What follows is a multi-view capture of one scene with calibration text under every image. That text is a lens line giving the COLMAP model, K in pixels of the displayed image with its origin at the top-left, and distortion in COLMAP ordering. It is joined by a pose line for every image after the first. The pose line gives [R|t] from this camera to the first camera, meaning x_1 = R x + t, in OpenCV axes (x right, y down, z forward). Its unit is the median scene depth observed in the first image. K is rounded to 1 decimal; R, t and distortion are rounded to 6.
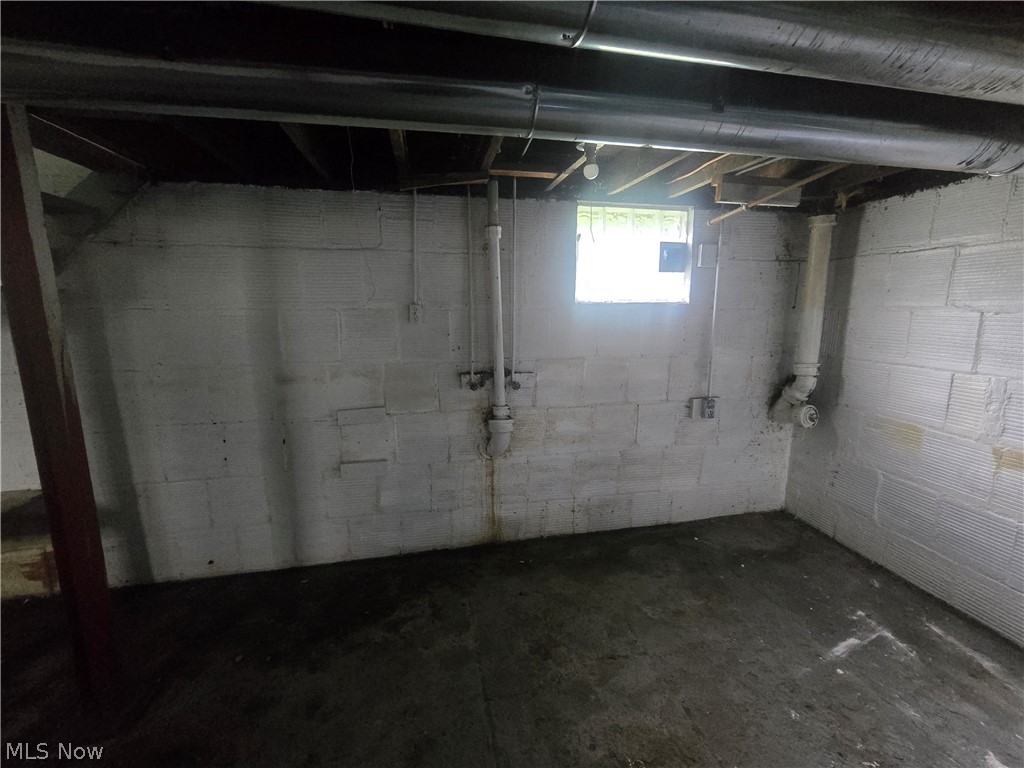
lens RADIAL K [[429.4, 0, 512.0], [0, 429.4, 384.0], [0, 0, 1]] dist [-0.001528, 0.001185]
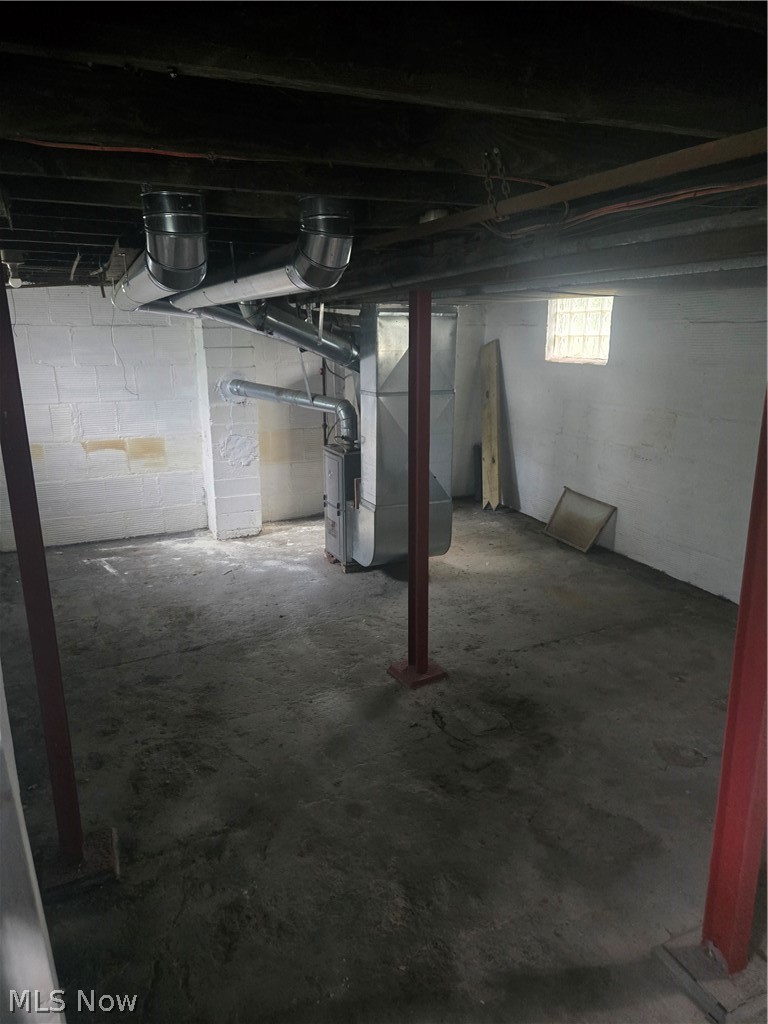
lens RADIAL K [[684.0, 0, 384.0], [0, 684.0, 512.0], [0, 0, 1]] dist [0.000782, 0.000056]
pose [[-0.238556, -0.263133, 0.934800, -2.051356], [0.166594, 0.937234, 0.306332, -0.264121], [-0.956733, 0.228810, -0.179747, 0.407369]]
